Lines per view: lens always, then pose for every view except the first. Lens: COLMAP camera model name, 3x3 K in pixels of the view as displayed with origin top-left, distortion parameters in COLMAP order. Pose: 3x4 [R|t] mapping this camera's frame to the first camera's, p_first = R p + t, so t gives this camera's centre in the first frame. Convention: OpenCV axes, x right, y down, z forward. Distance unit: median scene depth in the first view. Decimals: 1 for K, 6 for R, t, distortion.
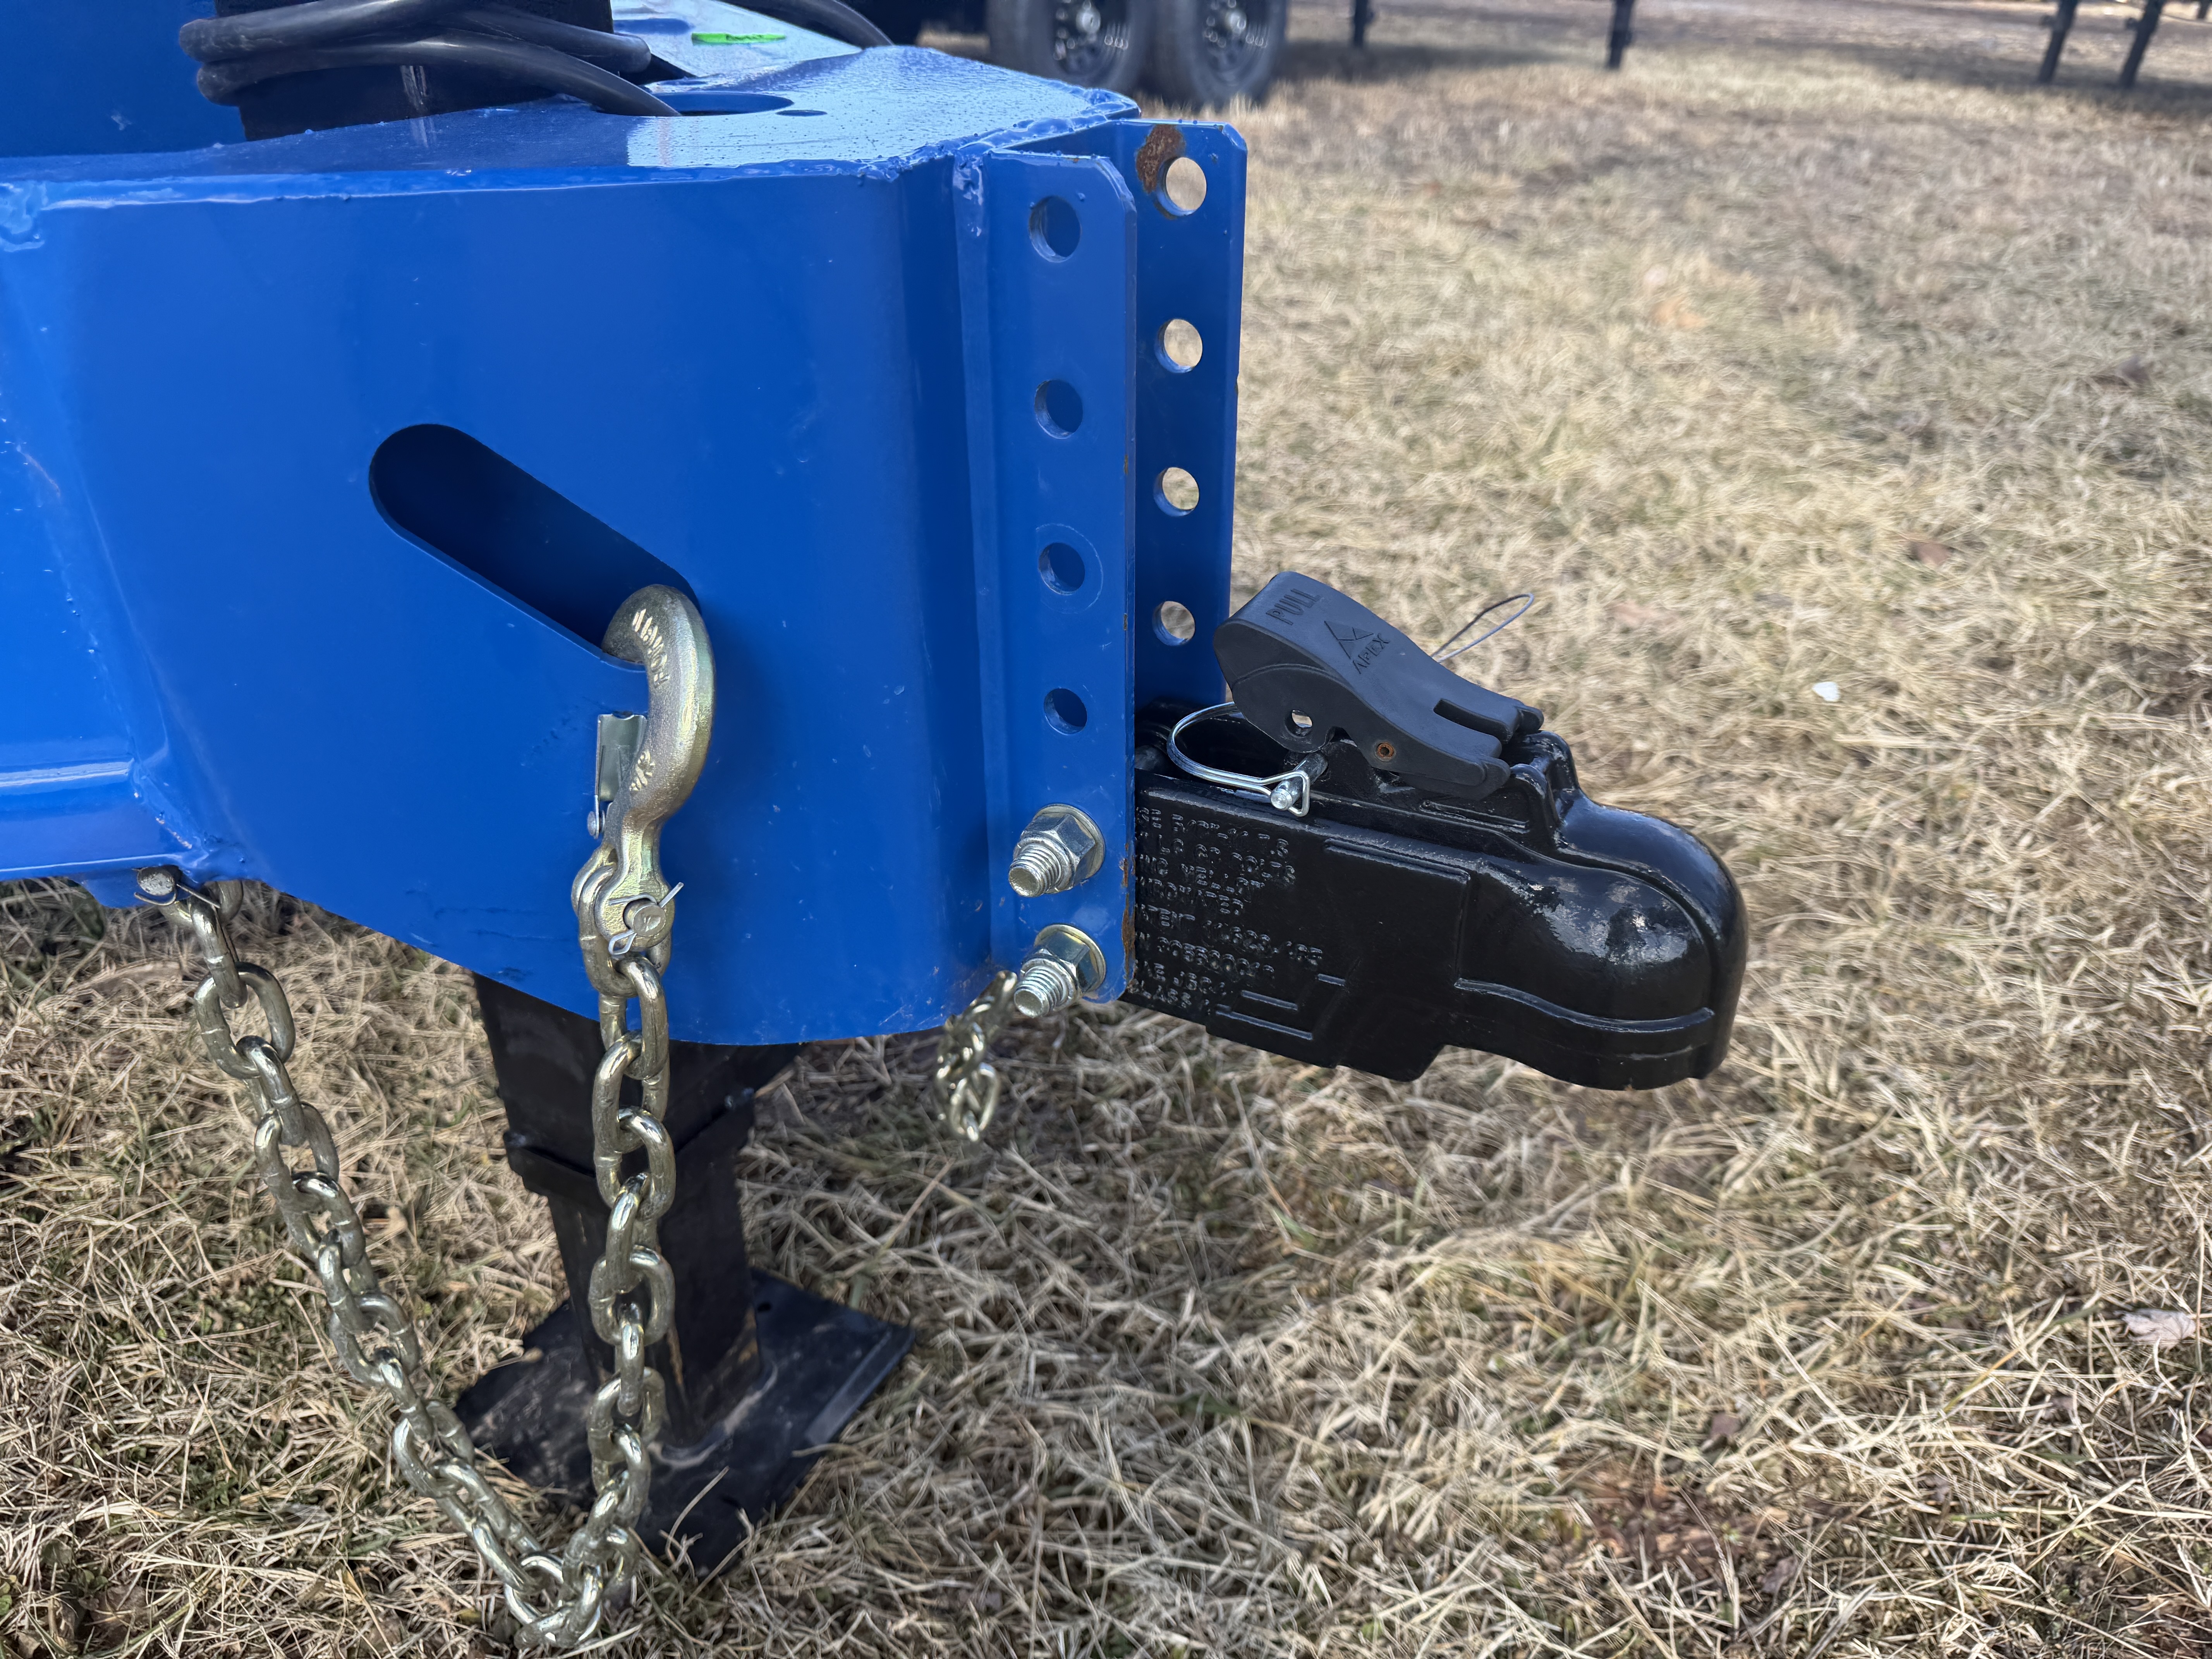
lens RADIAL K [[1574.9, 0, 1106.0], [0, 1574.9, 829.5], [0, 0, 1]] dist [0.022492, -0.028070]
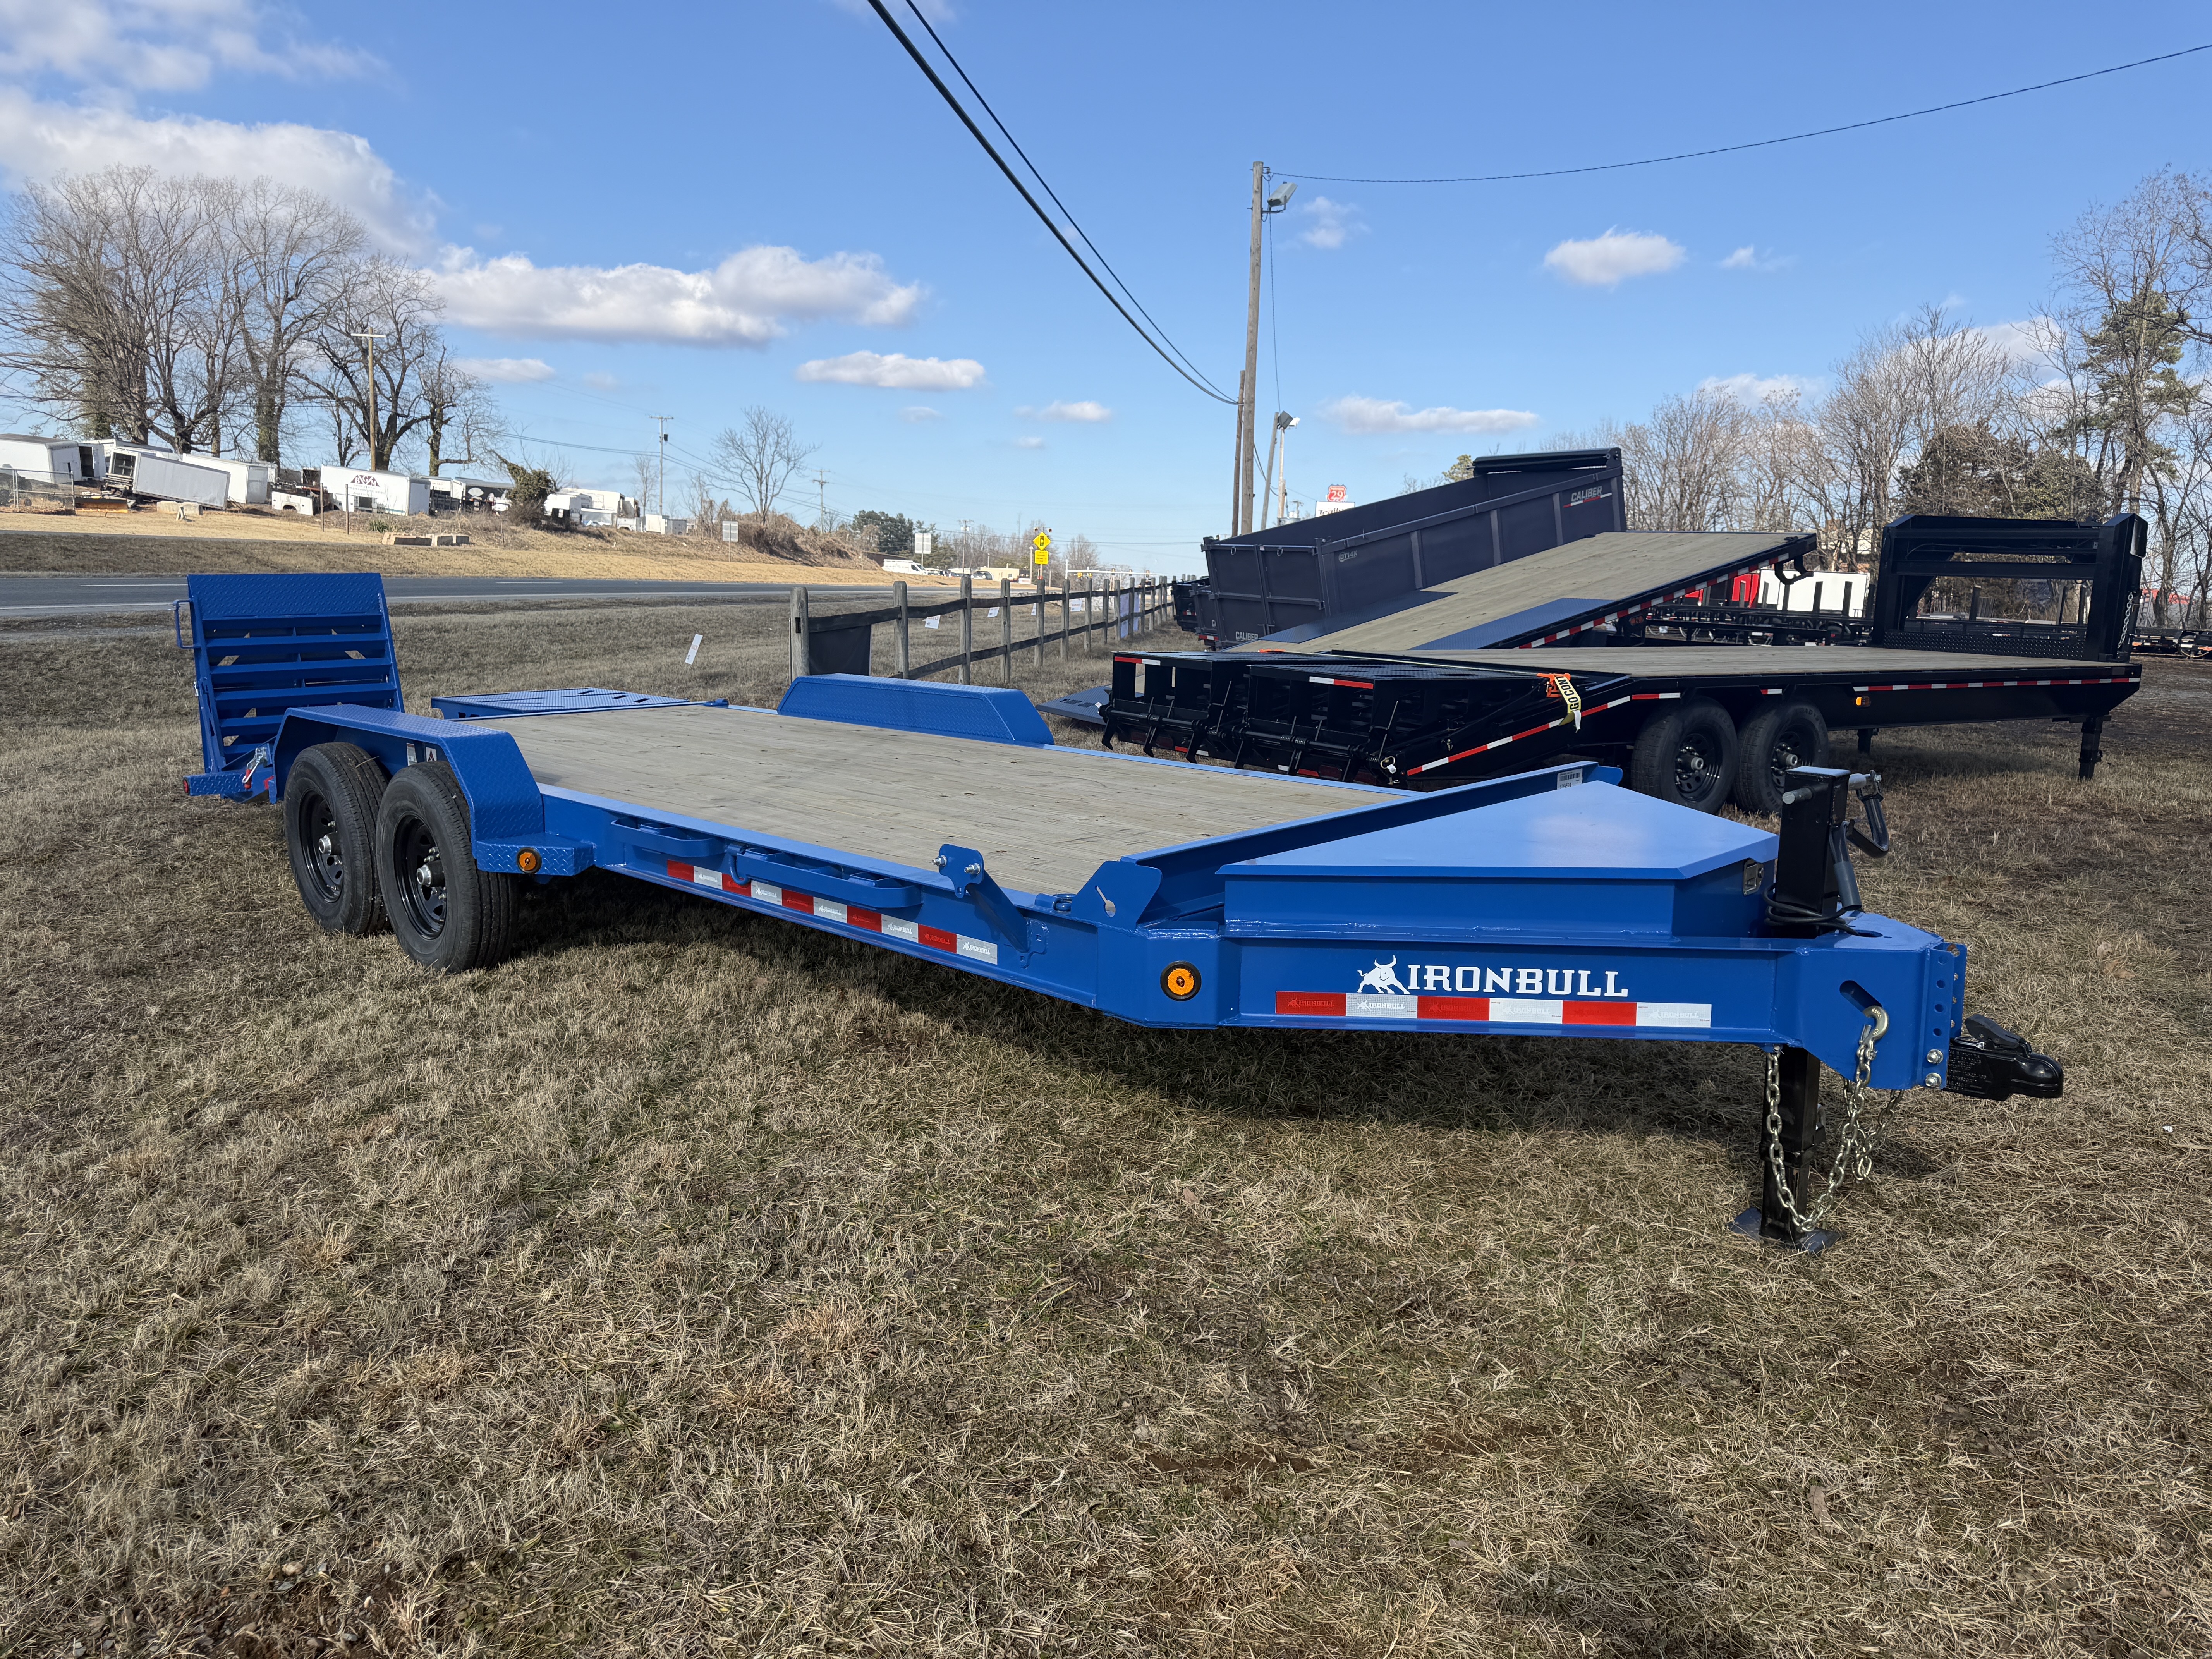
lens RADIAL K [[1574.9, 0, 1106.0], [0, 1574.9, 829.5], [0, 0, 1]] dist [0.022492, -0.028070]
pose [[0.960439, 0.040080, -0.275591, -0.202709], [-0.136313, 0.930599, -0.339712, 0.237548], [0.242849, 0.363840, 0.899247, -0.775096]]
